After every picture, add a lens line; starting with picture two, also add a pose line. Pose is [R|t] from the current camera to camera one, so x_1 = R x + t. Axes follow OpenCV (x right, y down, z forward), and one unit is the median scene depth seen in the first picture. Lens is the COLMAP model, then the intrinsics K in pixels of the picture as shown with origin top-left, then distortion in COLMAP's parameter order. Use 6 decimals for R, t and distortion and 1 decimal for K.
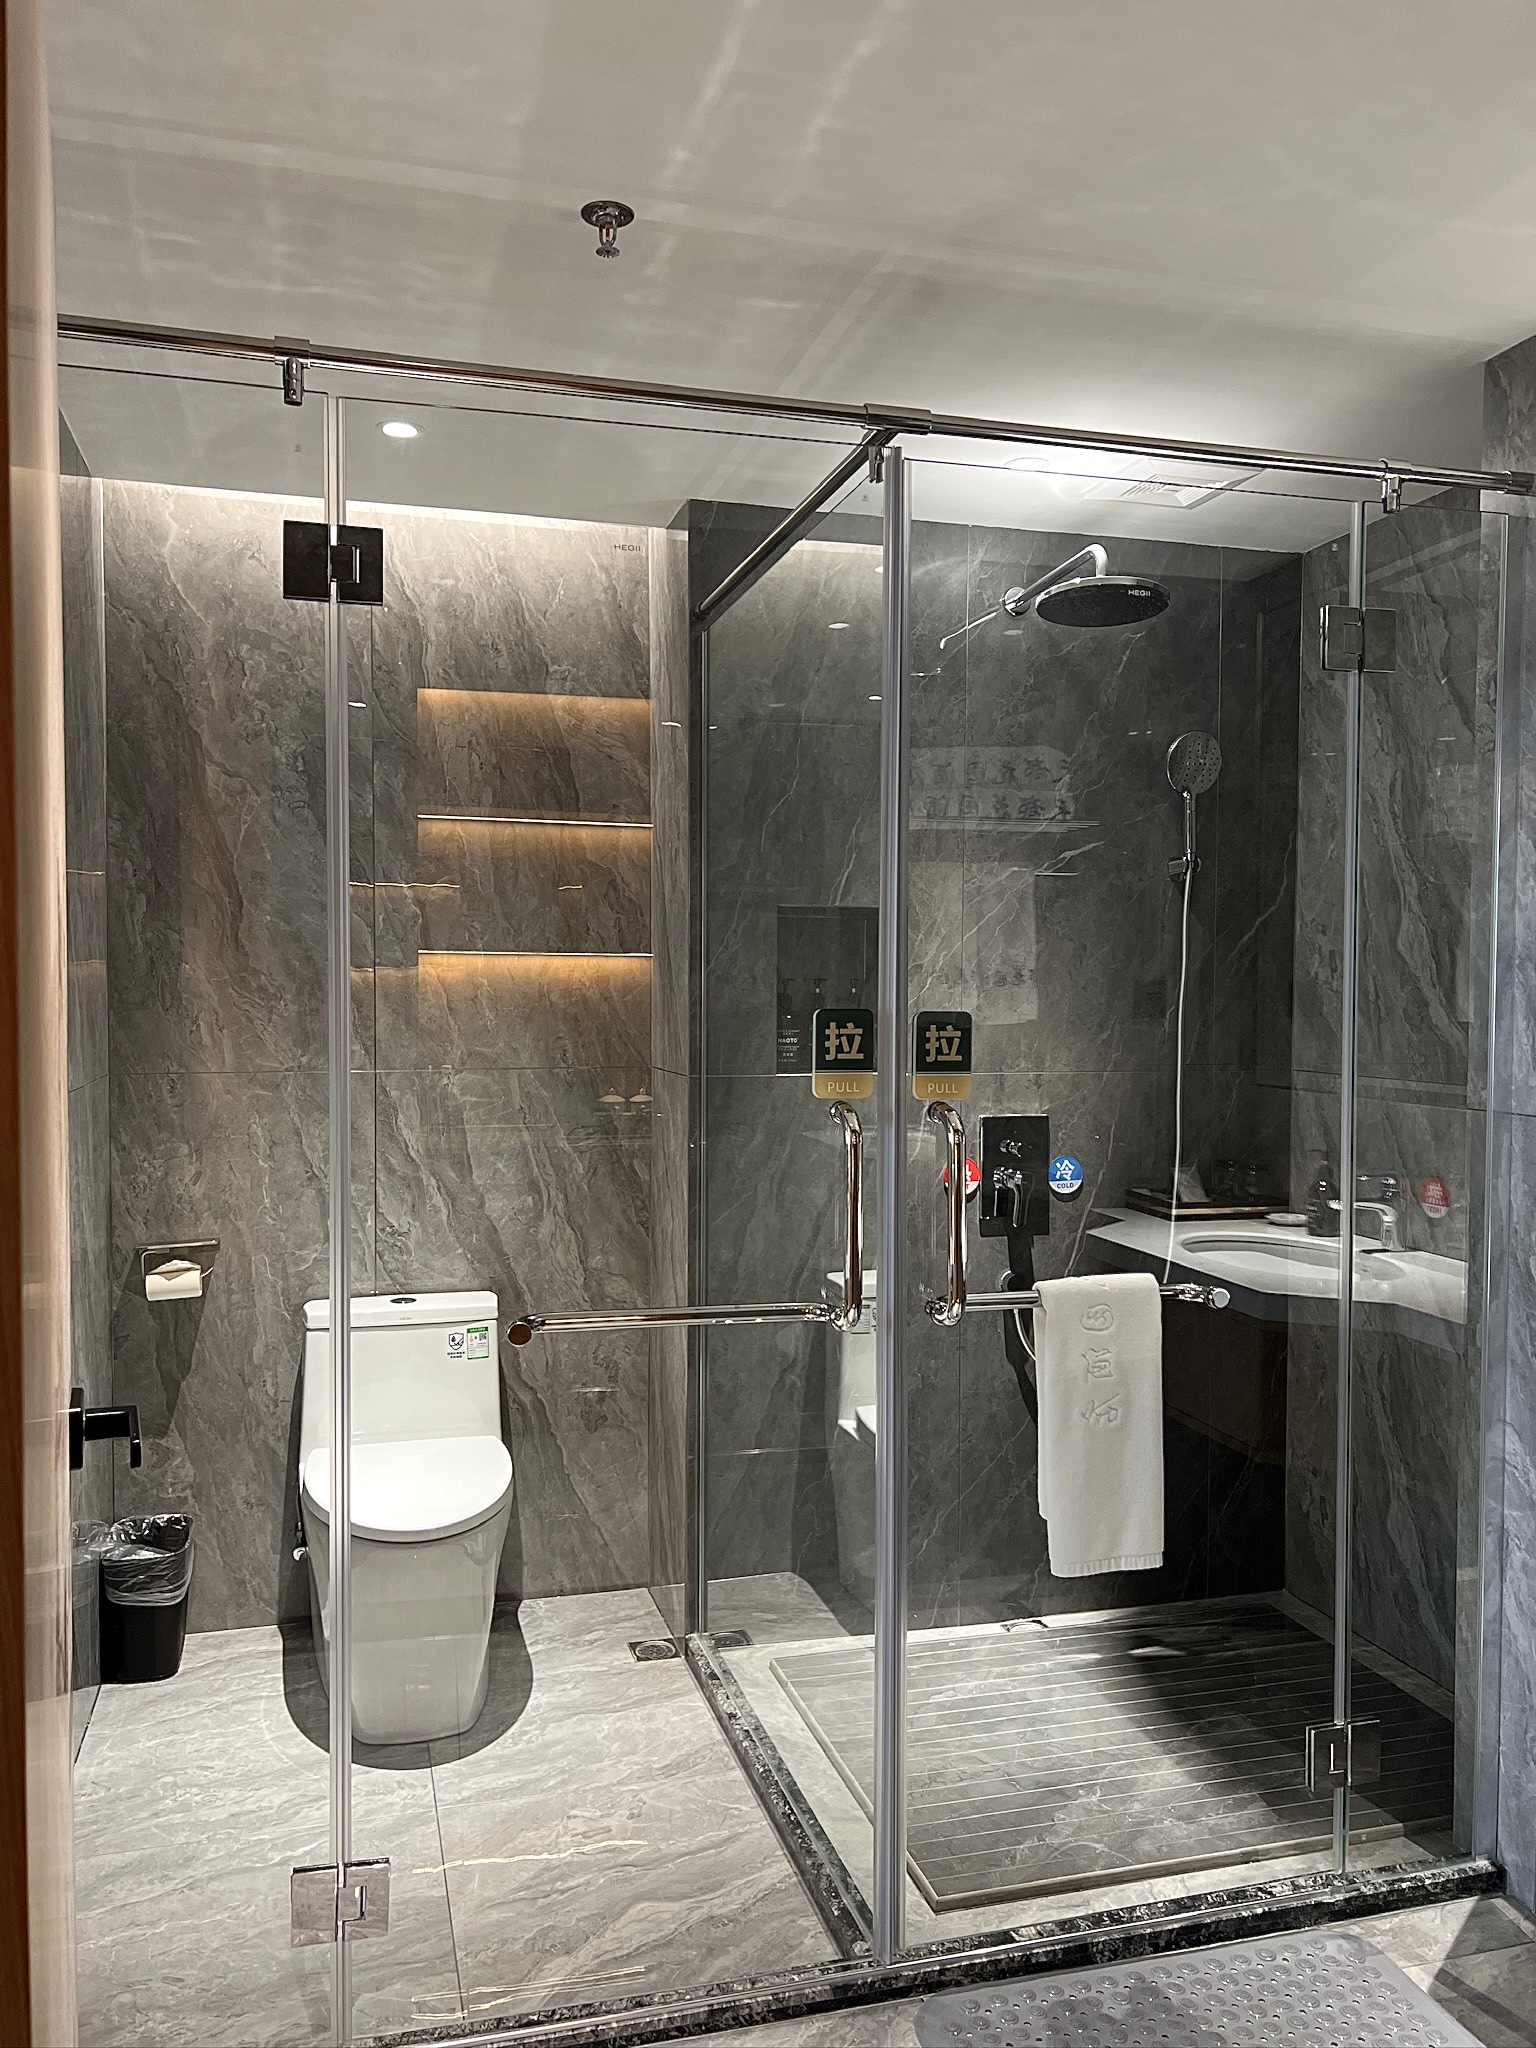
lens RADIAL K [[1551.4, 0, 764.0], [0, 1551.4, 1037.4], [0, 0, 1]] dist [0.043905, -0.051387]
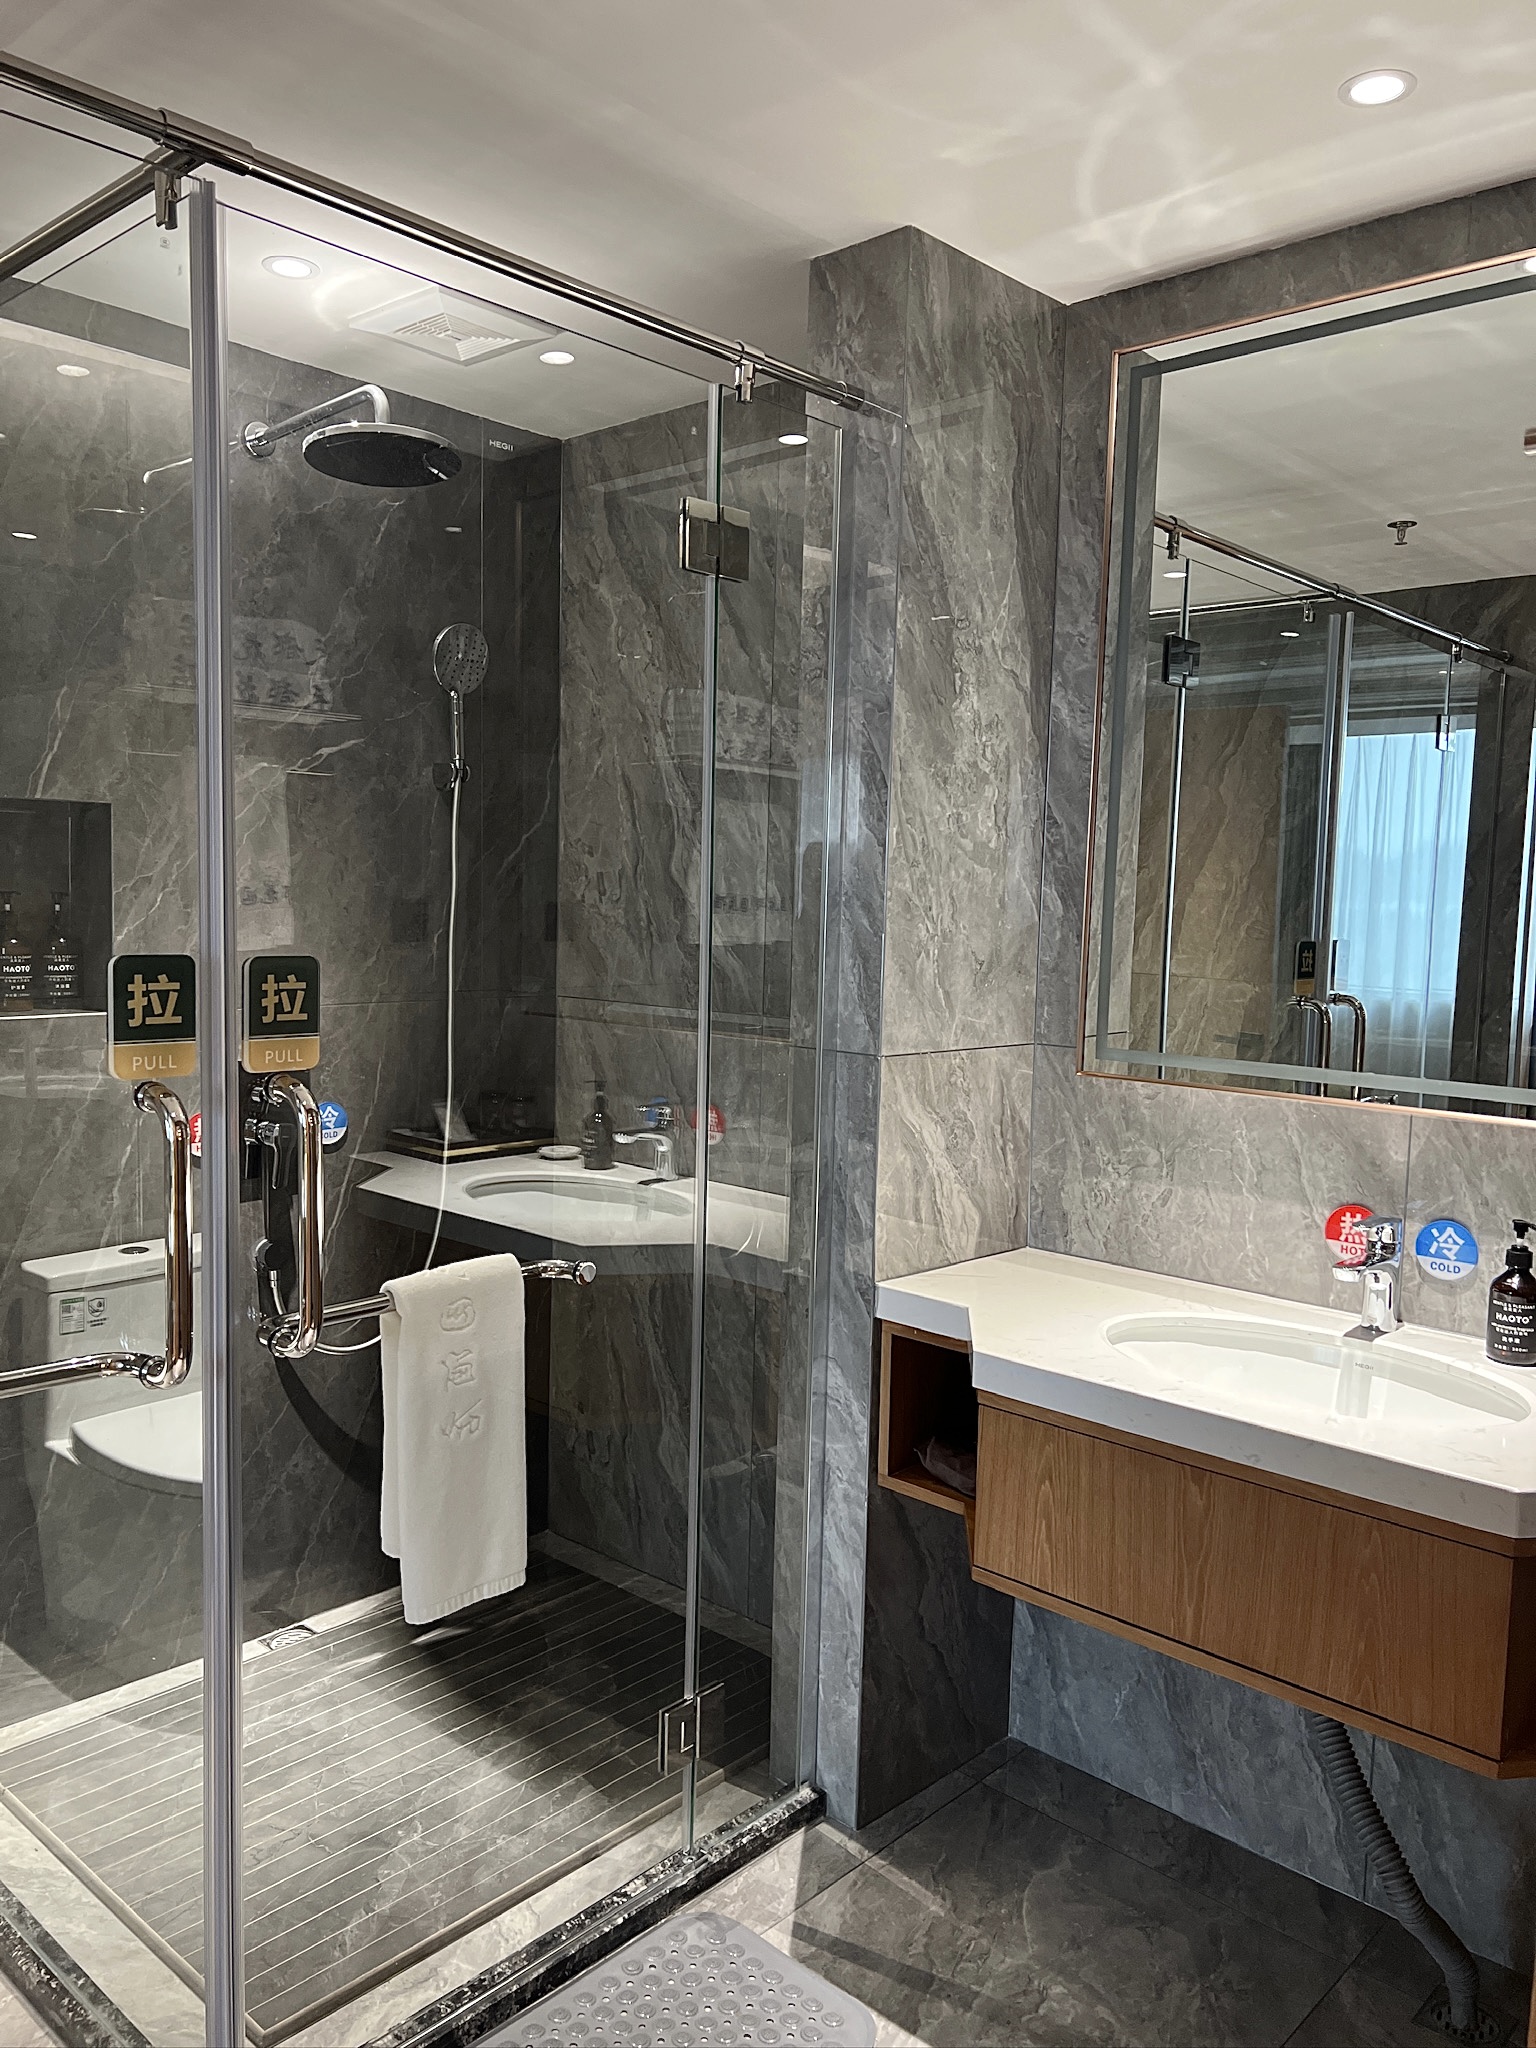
lens RADIAL K [[1551.4, 0, 764.0], [0, 1551.4, 1037.4], [0, 0, 1]] dist [0.043905, -0.051387]
pose [[0.852199, -0.032633, 0.522199, -0.071381], [-0.002020, 0.997840, 0.065653, -0.023275], [-0.523214, -0.057005, 0.850293, 0.179542]]
